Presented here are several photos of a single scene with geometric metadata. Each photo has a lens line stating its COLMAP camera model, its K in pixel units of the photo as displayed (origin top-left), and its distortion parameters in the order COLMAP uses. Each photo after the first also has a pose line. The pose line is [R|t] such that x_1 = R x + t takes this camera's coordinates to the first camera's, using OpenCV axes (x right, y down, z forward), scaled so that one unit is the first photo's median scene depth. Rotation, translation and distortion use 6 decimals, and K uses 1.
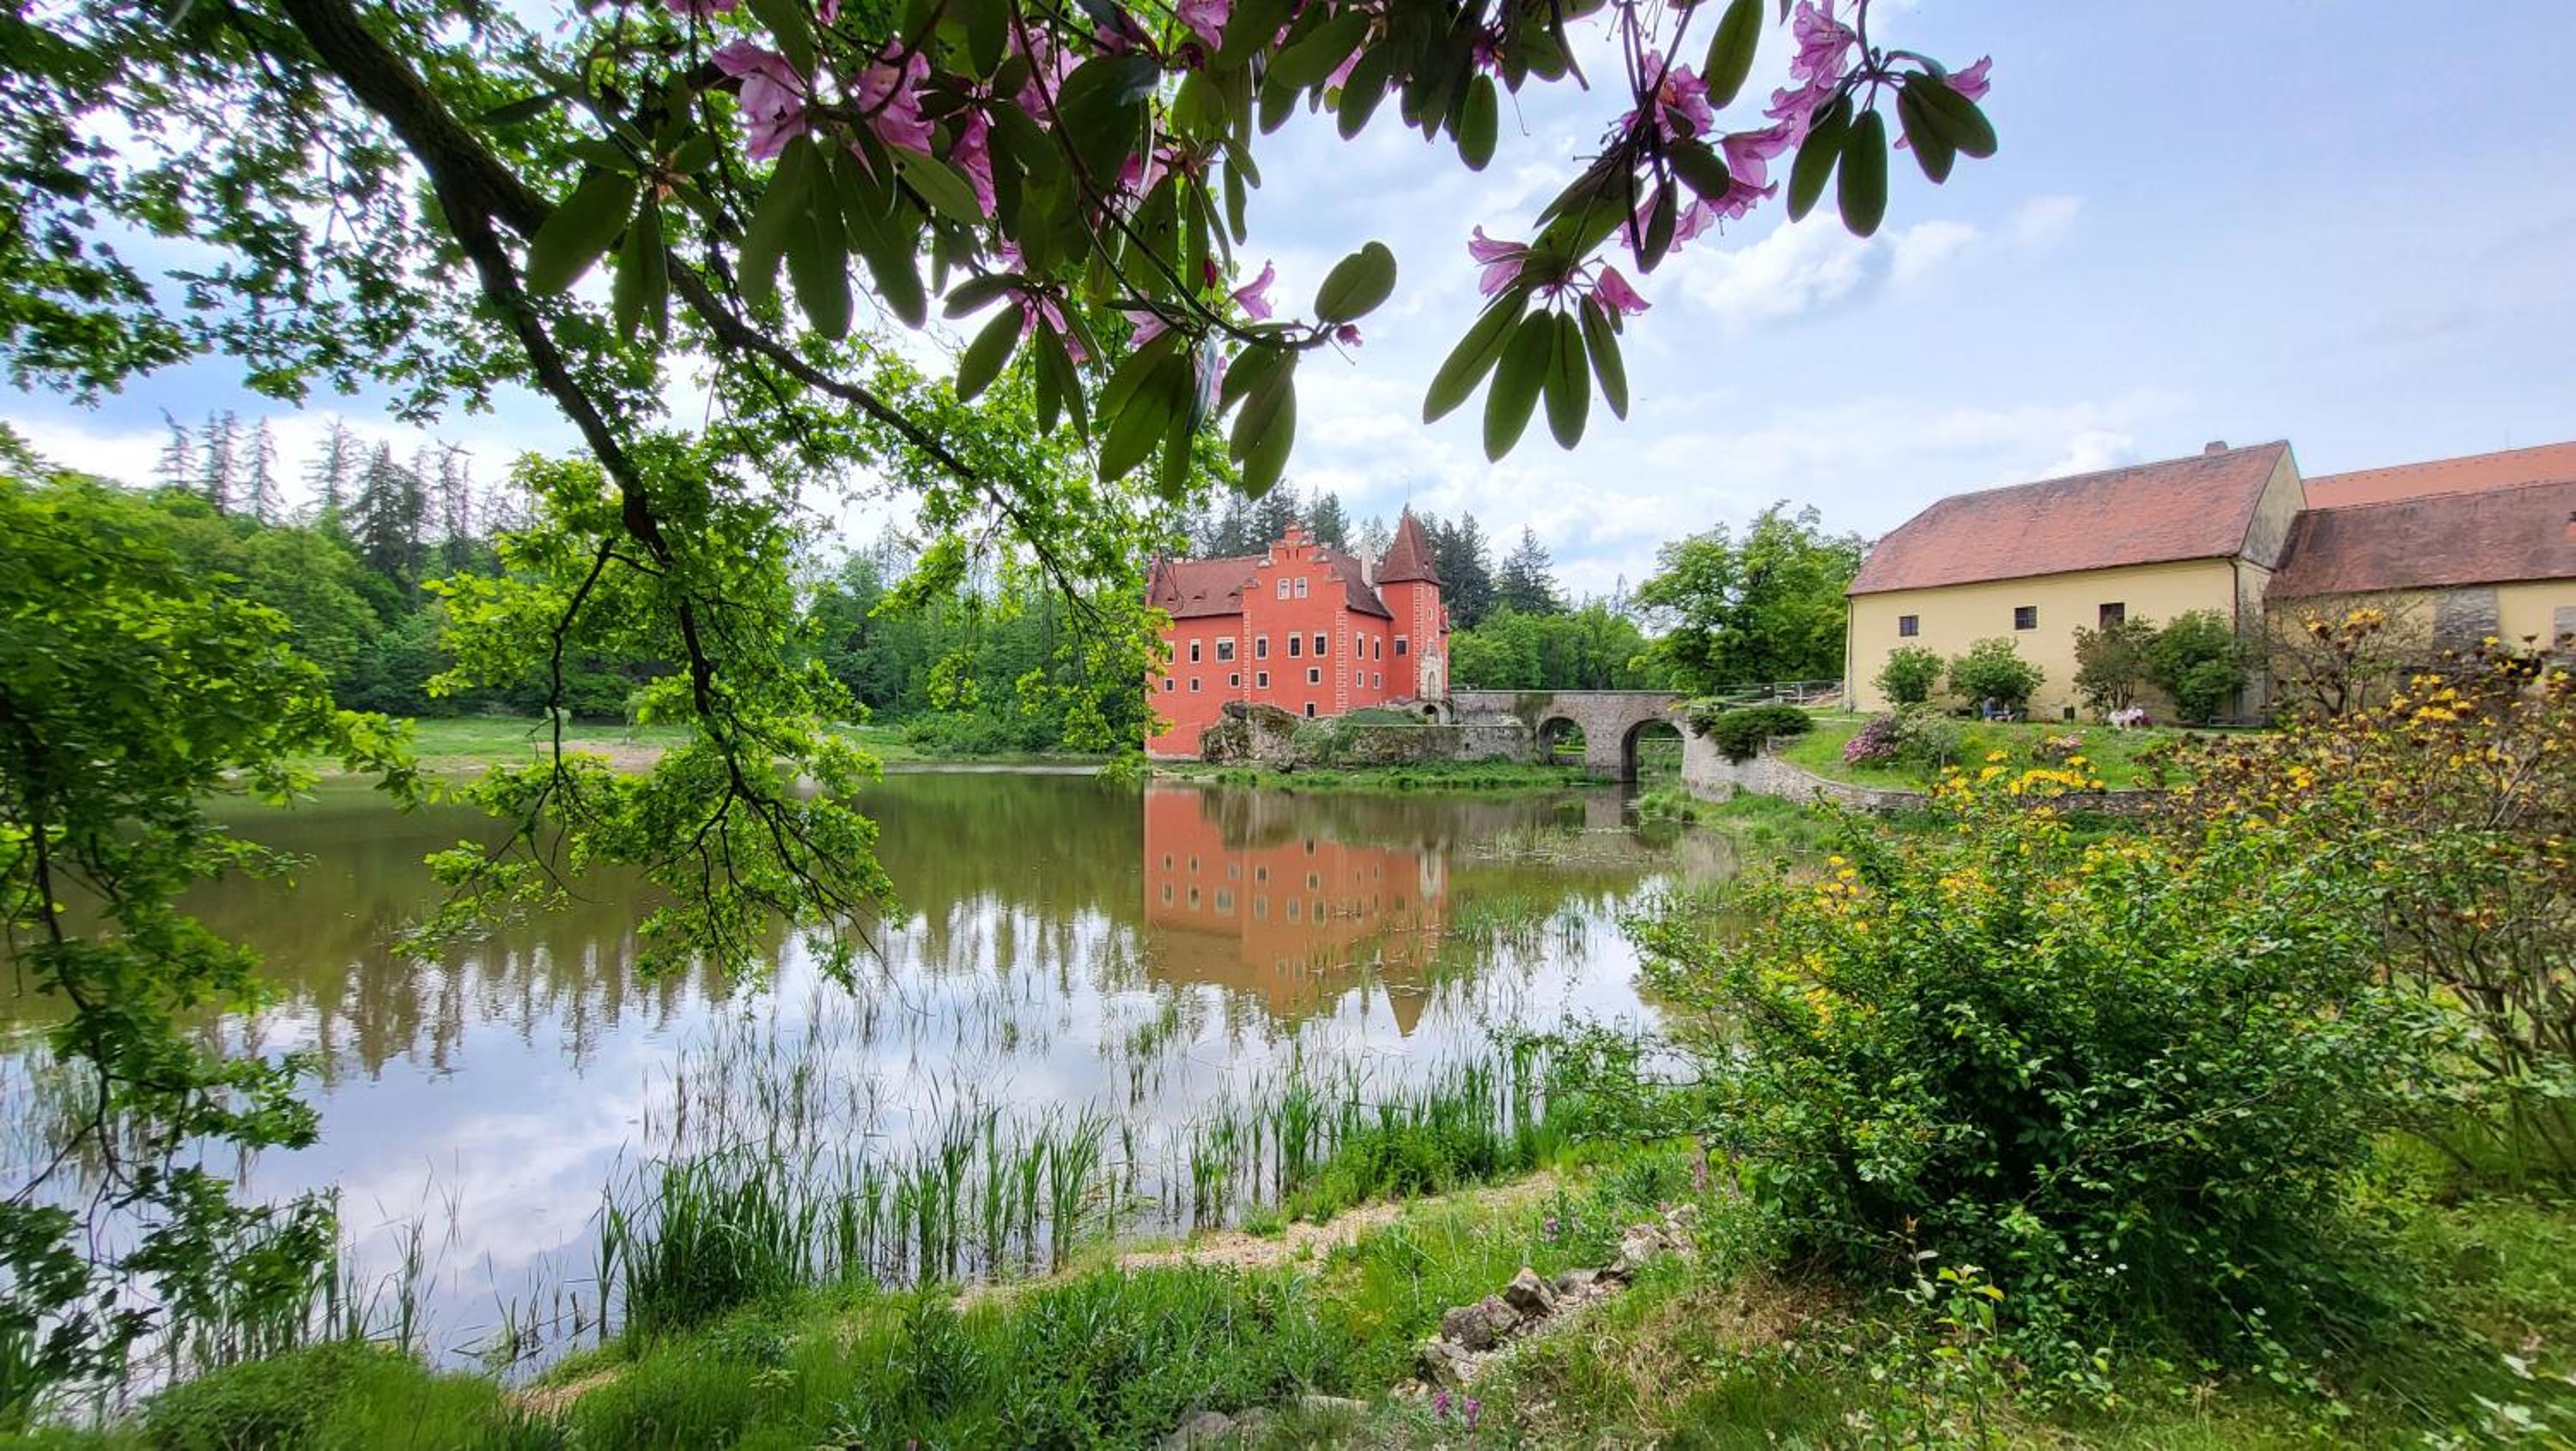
lens RADIAL K [[1007.9, 0, 1280.2], [0, 1007.9, 736.6], [0, 0, 1]] dist [-0.000216, 0.000405]
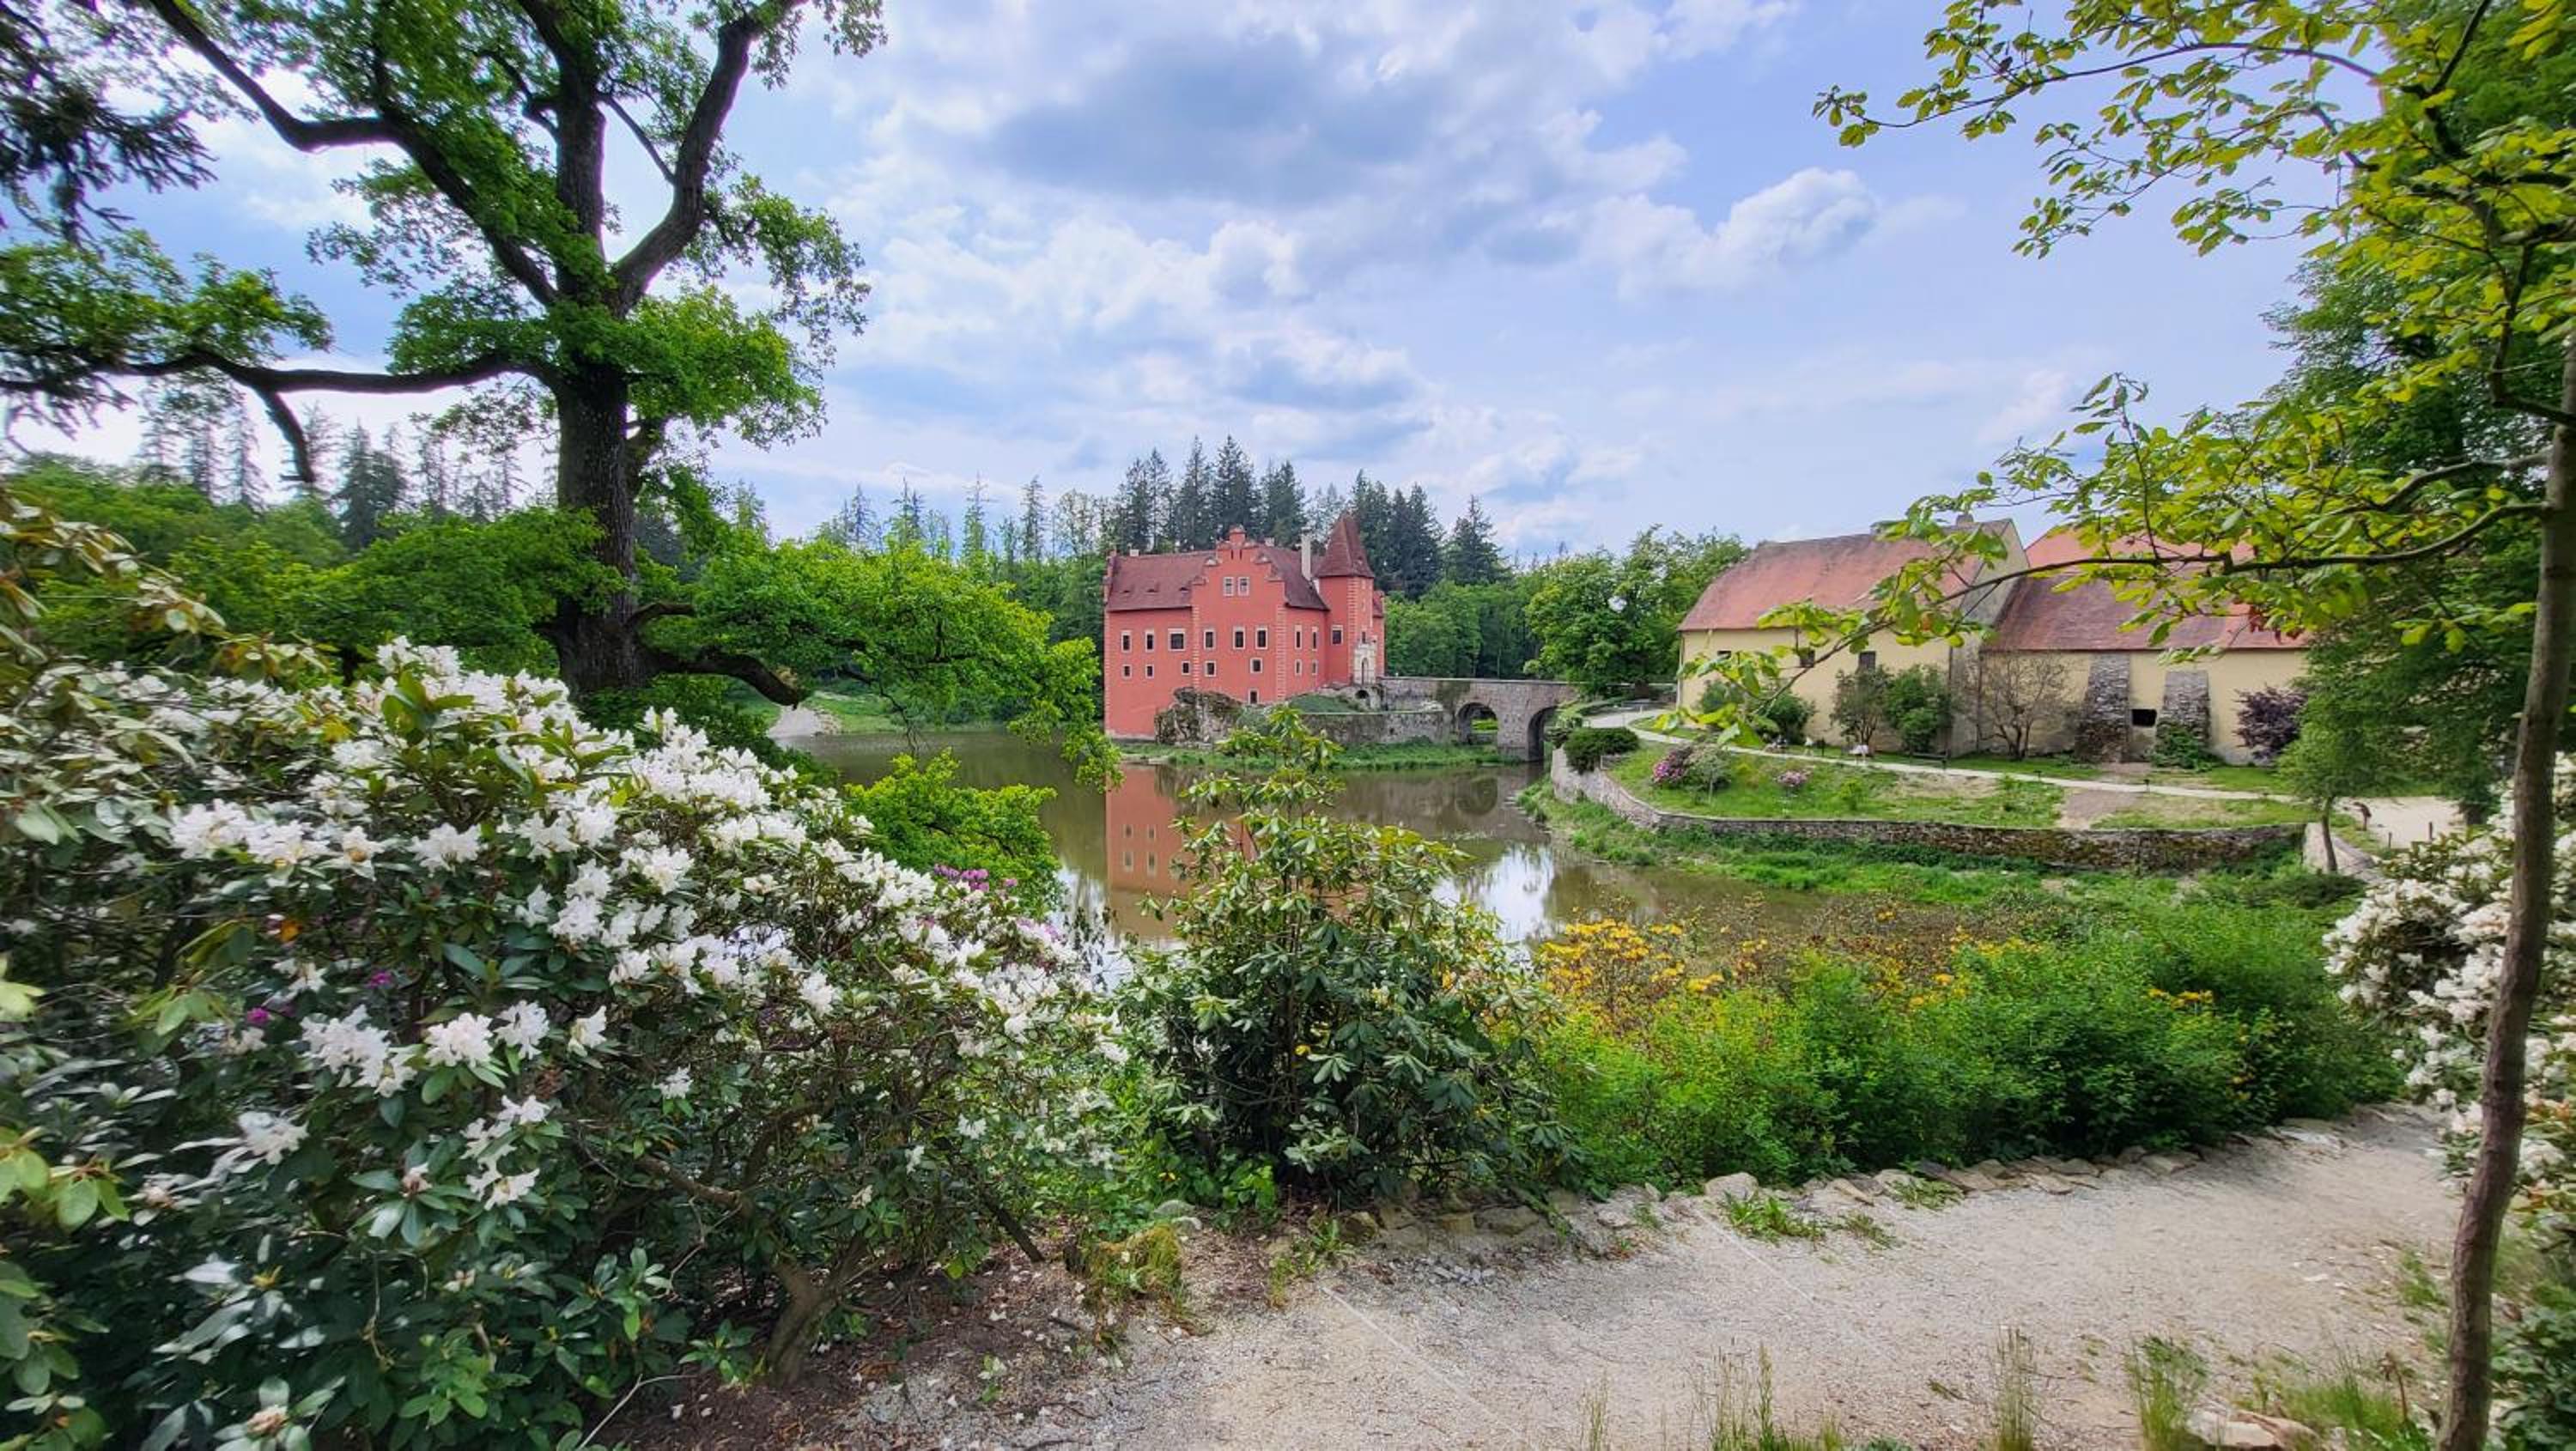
lens RADIAL K [[1007.9, 0, 1283.0], [0, 1007.9, 733.9], [0, 0, 1]] dist [-0.000216, 0.000405]
pose [[0.999530, -0.006365, 0.029977, 0.028171], [0.004591, 0.998255, 0.058875, -0.049398], [-0.030300, -0.058709, 0.997815, -0.106385]]
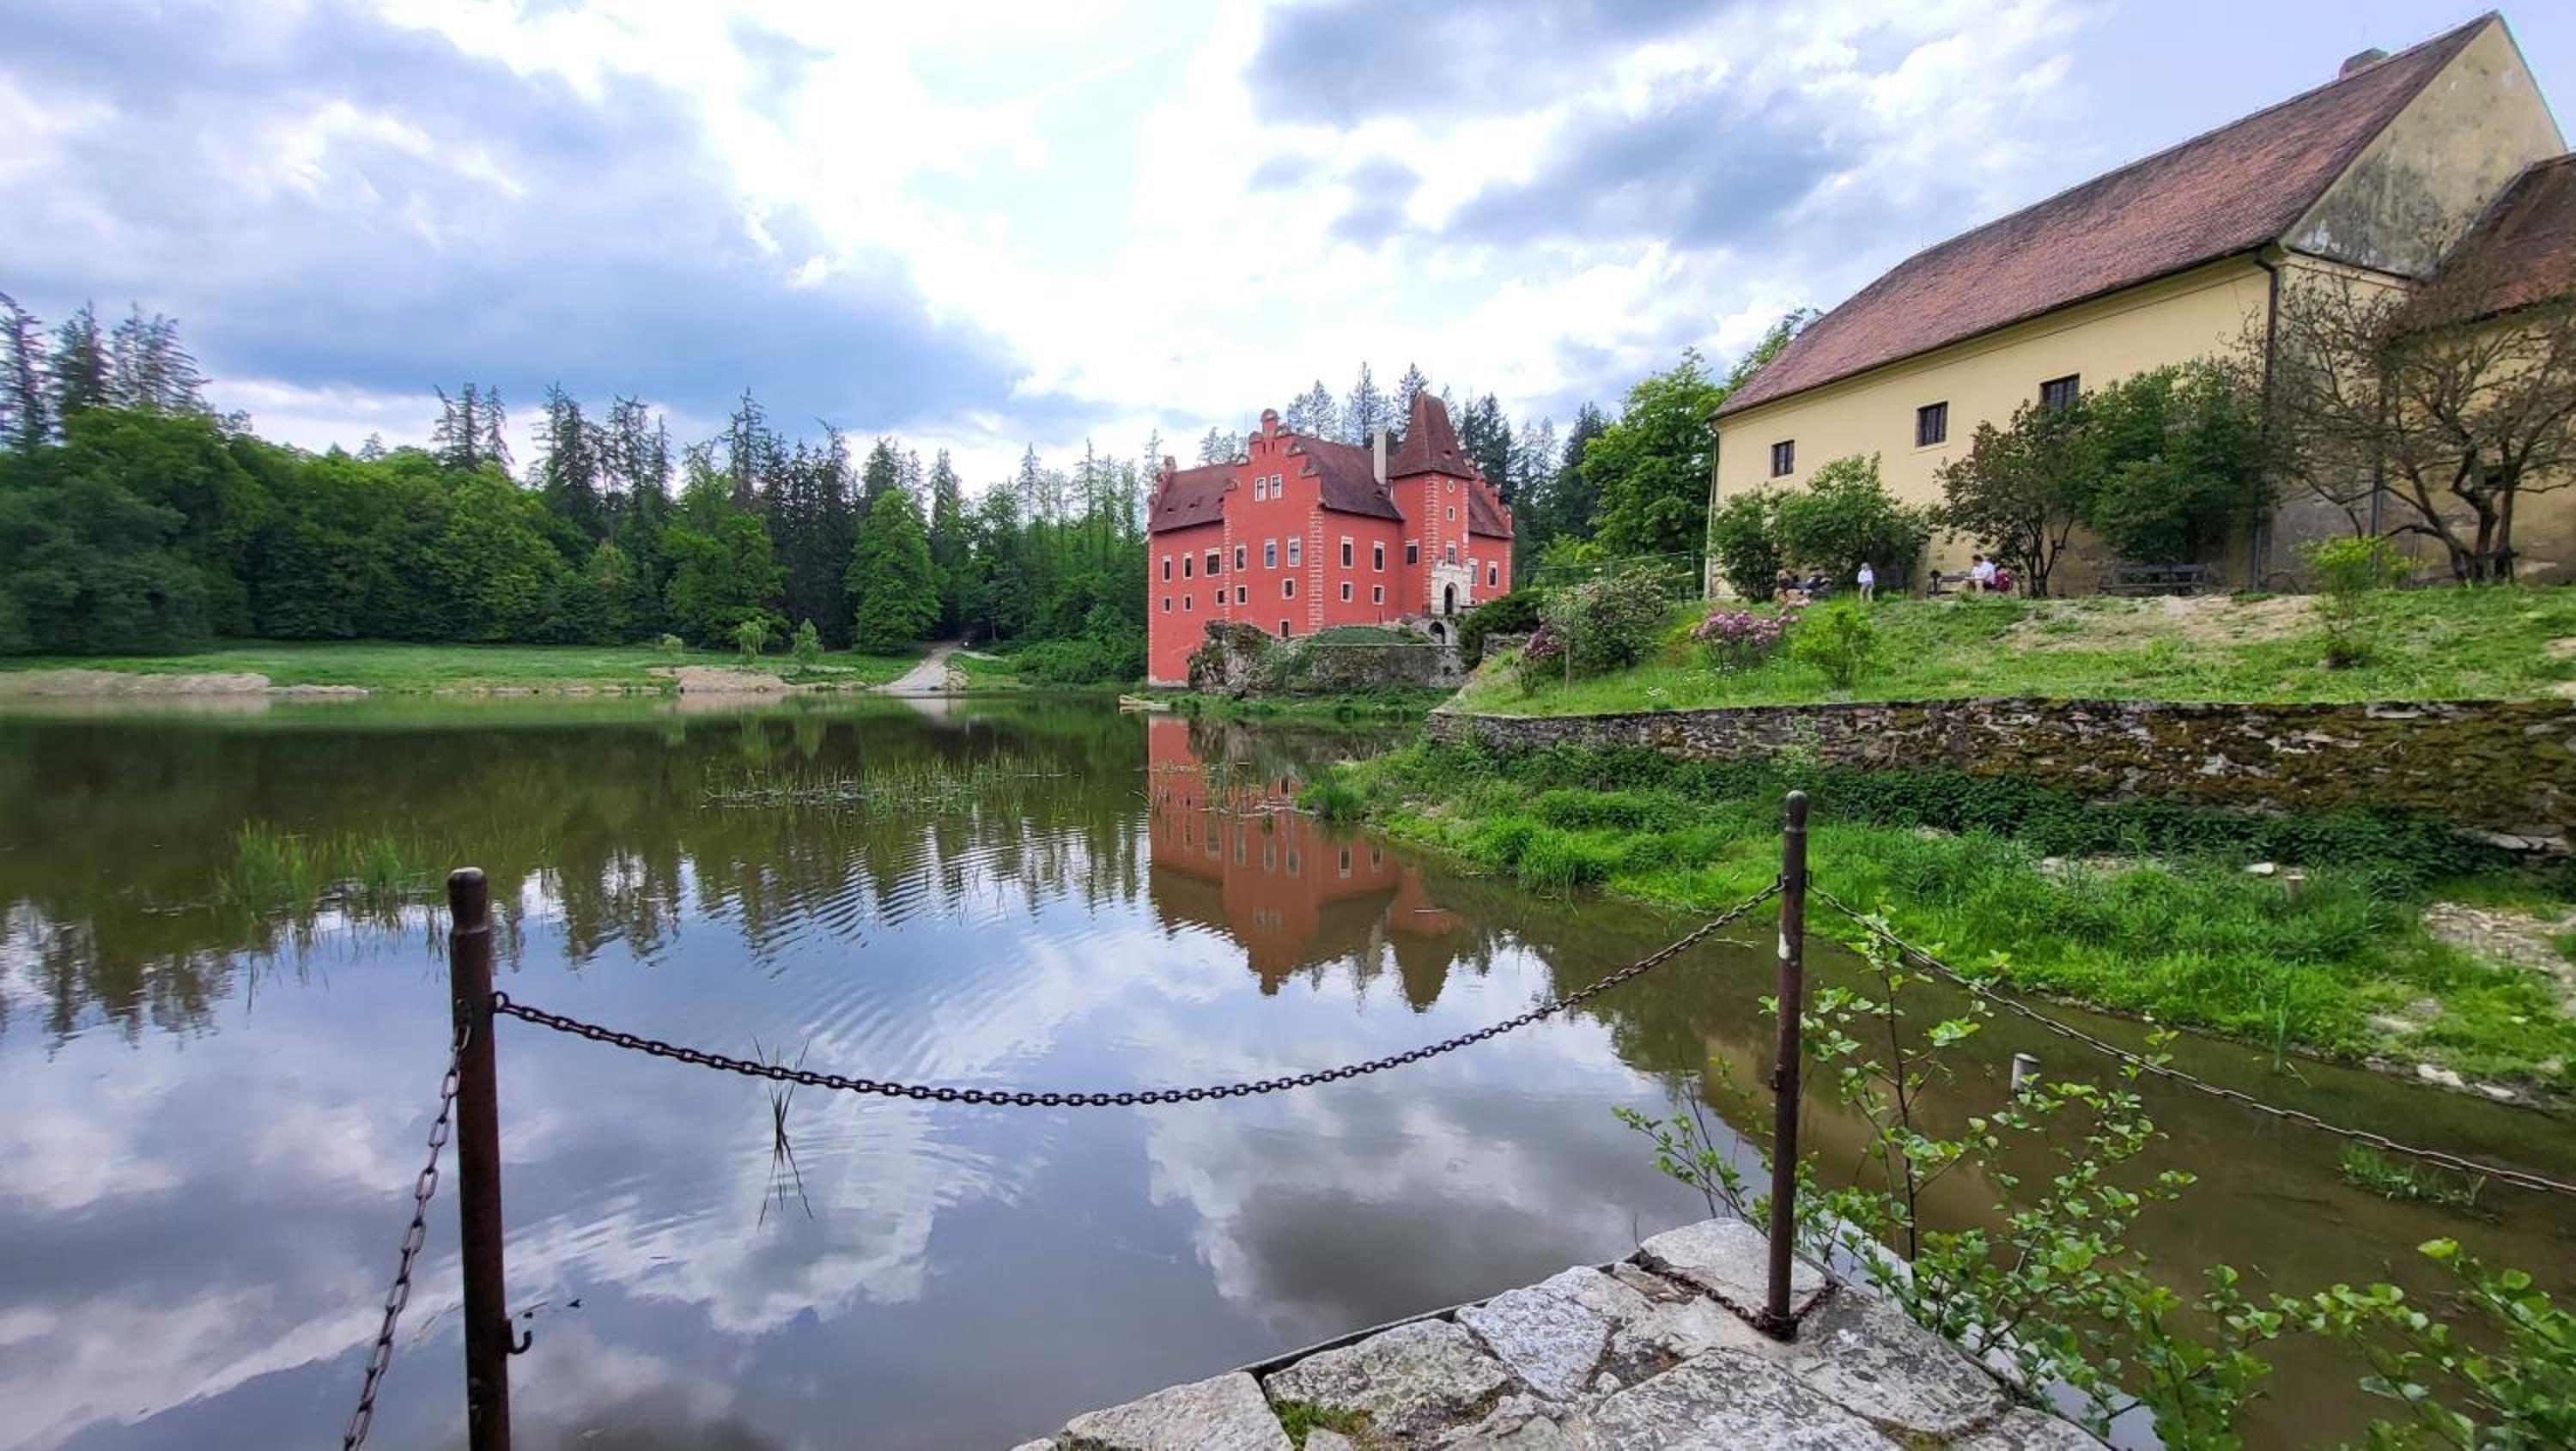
lens RADIAL K [[1007.9, 0, 1292.7], [0, 1007.9, 719.0], [0, 0, 1]] dist [-0.000216, 0.000405]
pose [[0.960798, 0.016854, -0.276735, 0.268640], [-0.005365, 0.999094, 0.042220, 0.013941], [0.277196, -0.039081, 0.960018, 0.166127]]
